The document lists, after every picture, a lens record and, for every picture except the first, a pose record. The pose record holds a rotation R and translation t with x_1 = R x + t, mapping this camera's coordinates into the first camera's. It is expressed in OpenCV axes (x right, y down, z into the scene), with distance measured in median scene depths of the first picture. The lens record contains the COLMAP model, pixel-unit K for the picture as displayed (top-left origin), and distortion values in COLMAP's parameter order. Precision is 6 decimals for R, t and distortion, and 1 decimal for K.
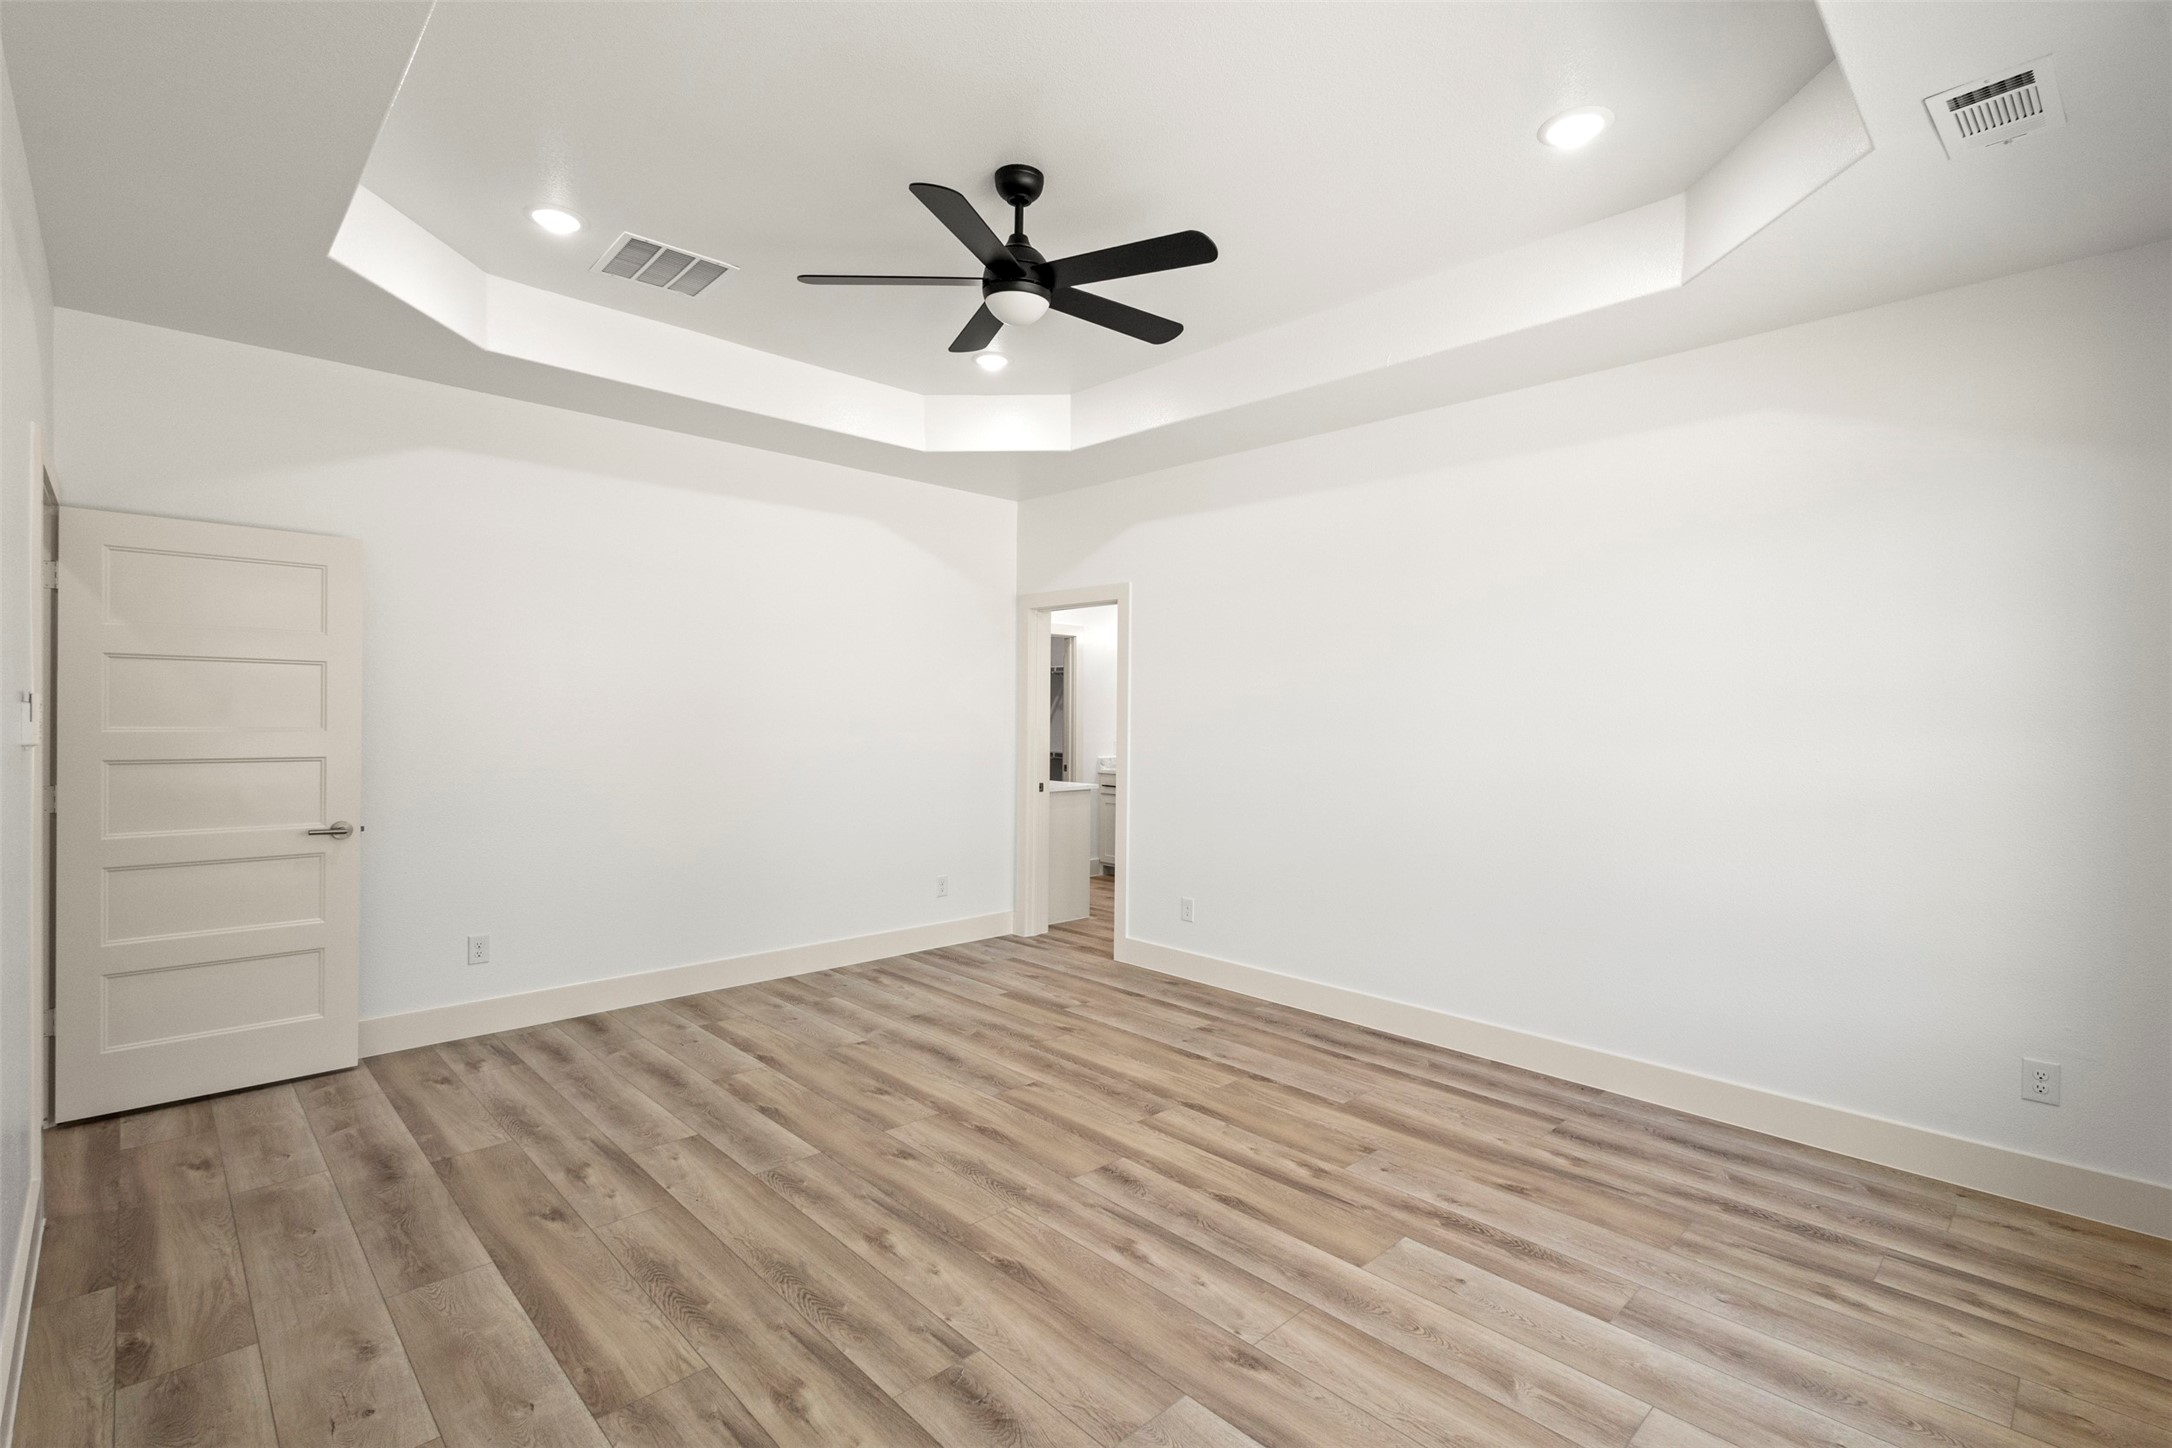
lens RADIAL K [[983.1, 0, 1085.7], [0, 983.1, 717.0], [0, 0, 1]] dist [0.003861, 0.000053]
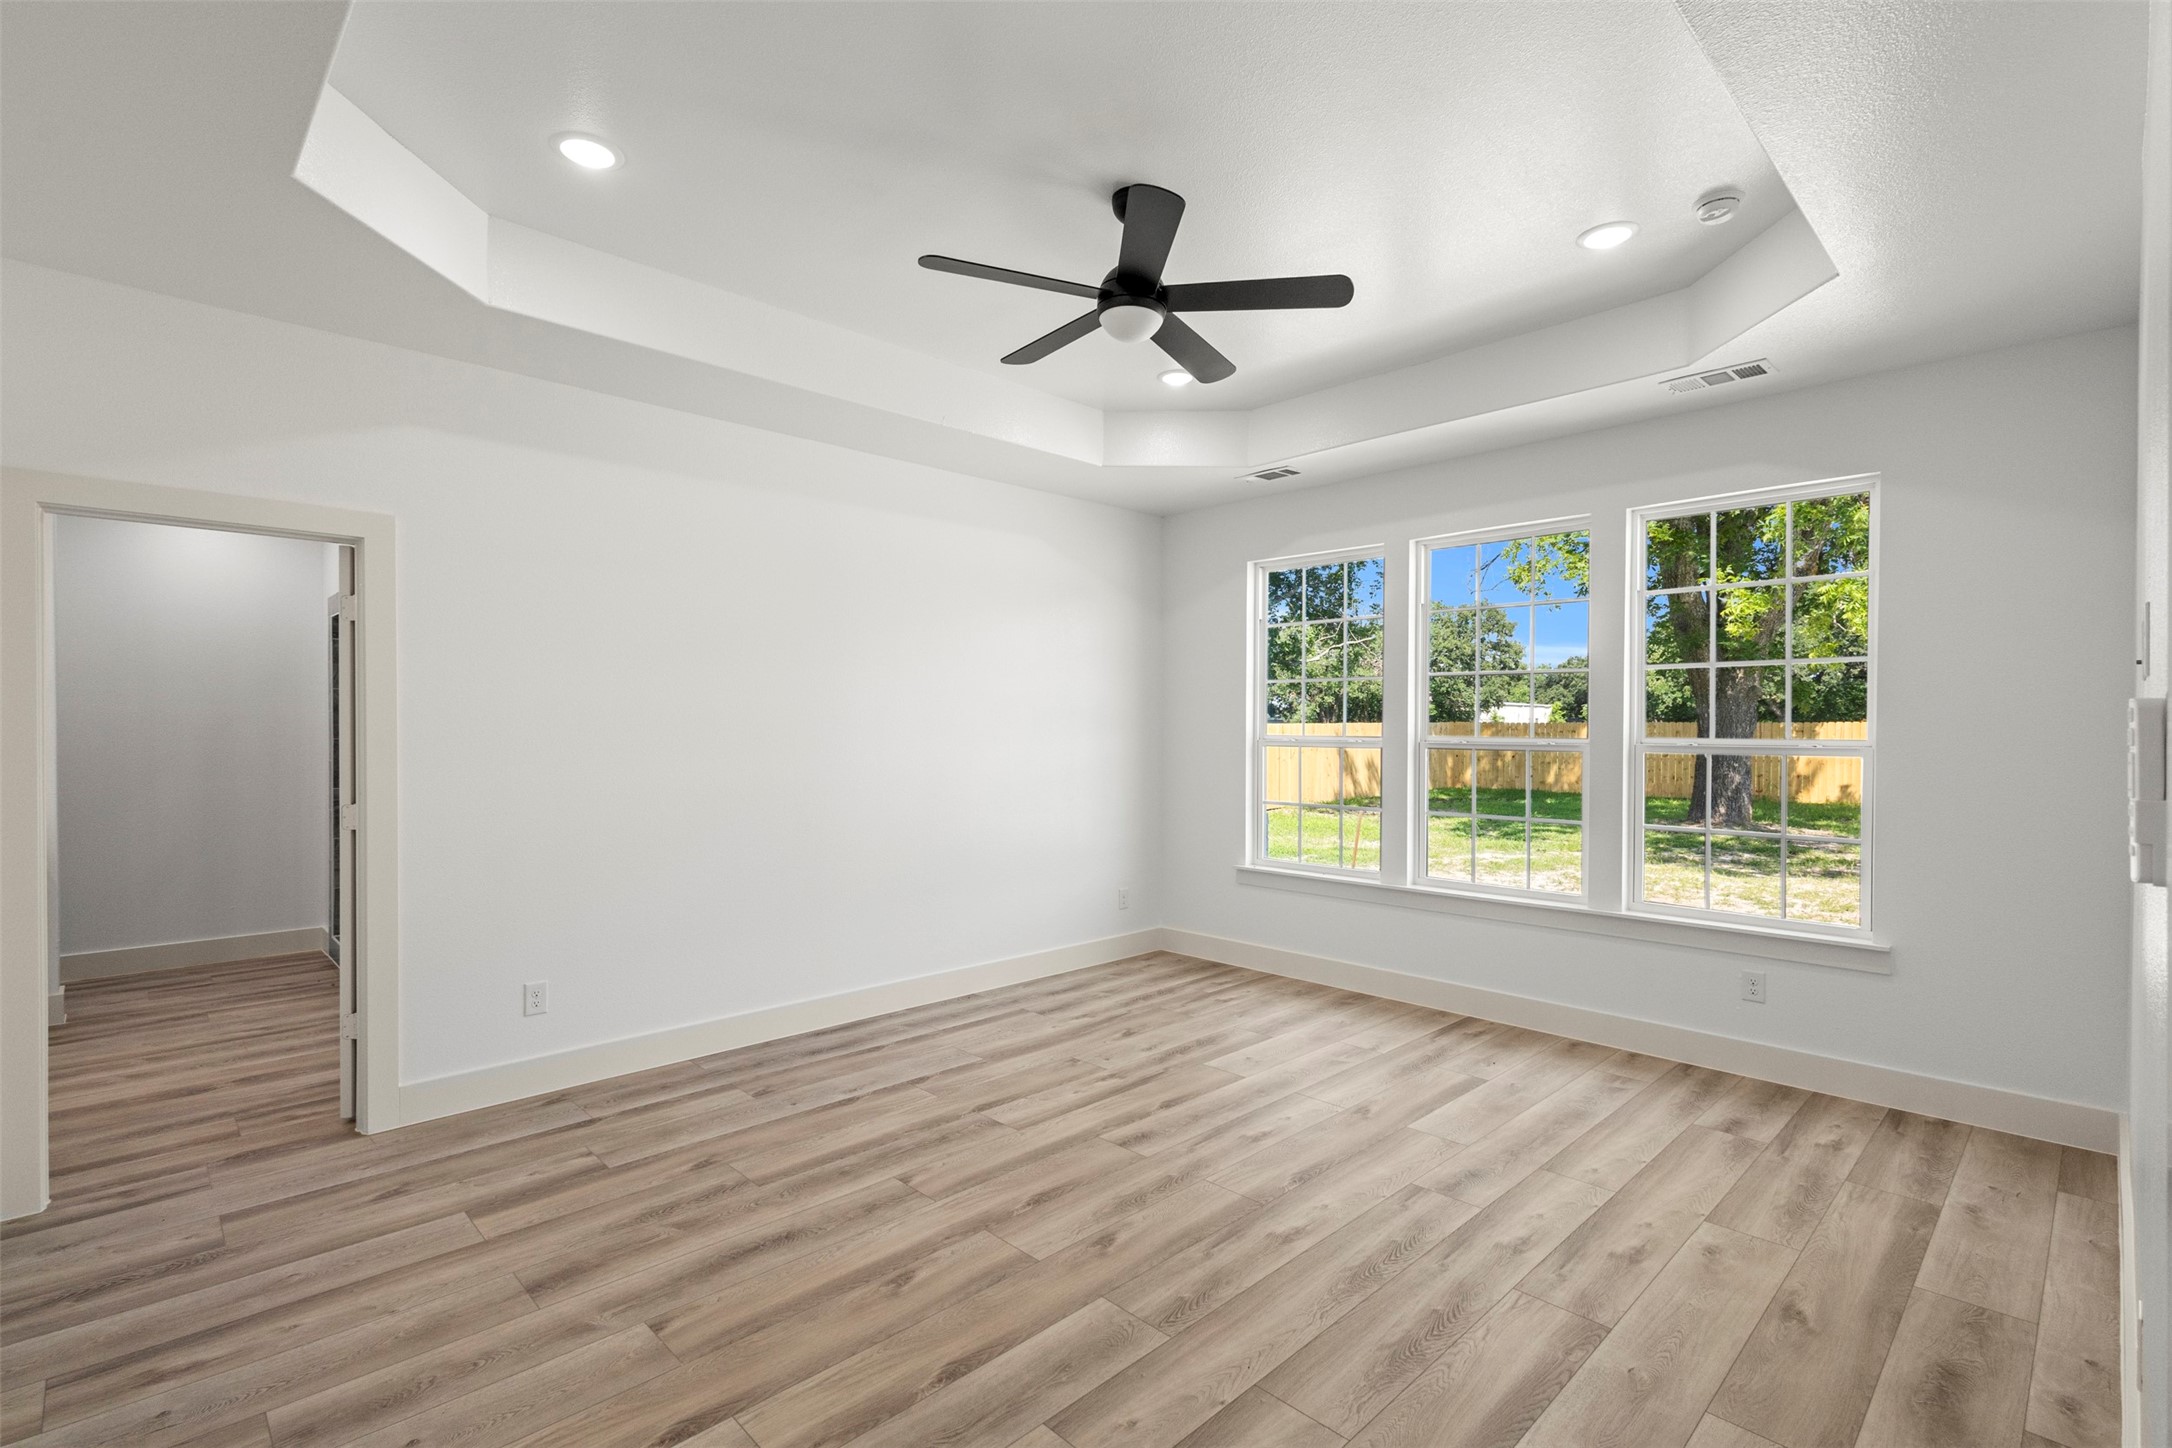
lens RADIAL K [[996.2, 0, 1084.4], [0, 996.2, 718.4], [0, 0, 1]] dist [0.007045, -0.000398]
pose [[-0.002210, -0.003191, 0.999992, -0.974527], [0.003632, 0.999988, 0.003199, -0.013201], [-0.999991, 0.003639, -0.002198, 0.940374]]
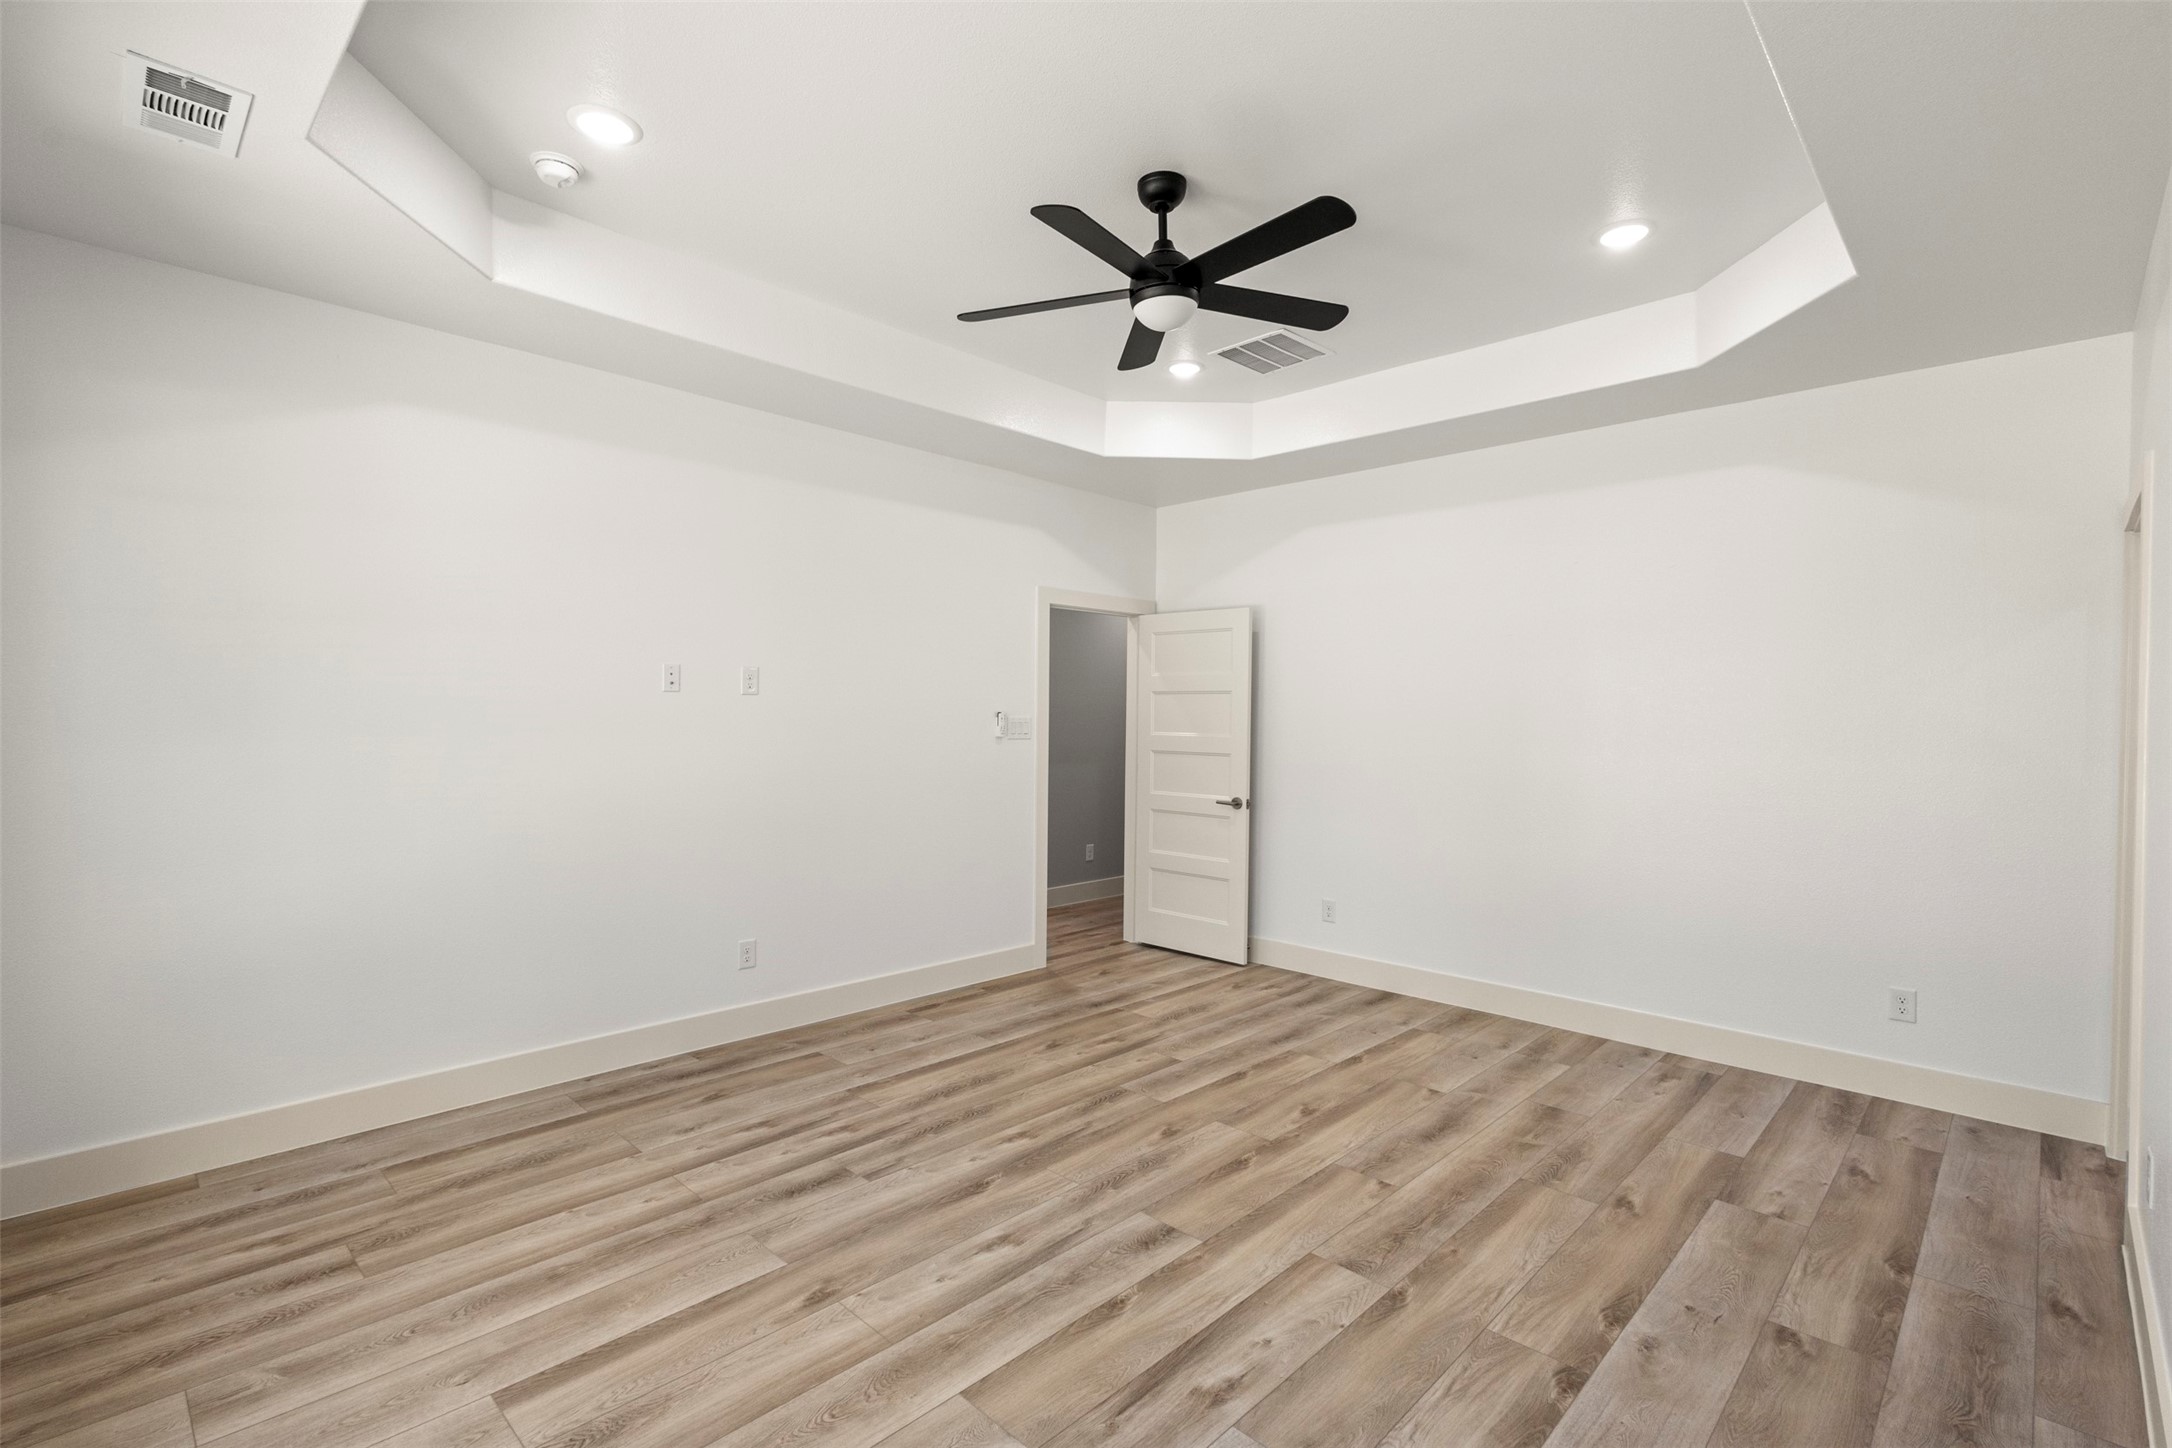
lens RADIAL K [[996.2, 0, 1084.4], [0, 996.2, 718.4], [0, 0, 1]] dist [0.007045, -0.000398]
pose [[0.036385, -0.009876, -0.999289, 0.830734], [-0.014565, 0.999840, -0.010412, 0.007287], [0.999232, 0.014934, 0.036235, 0.795988]]
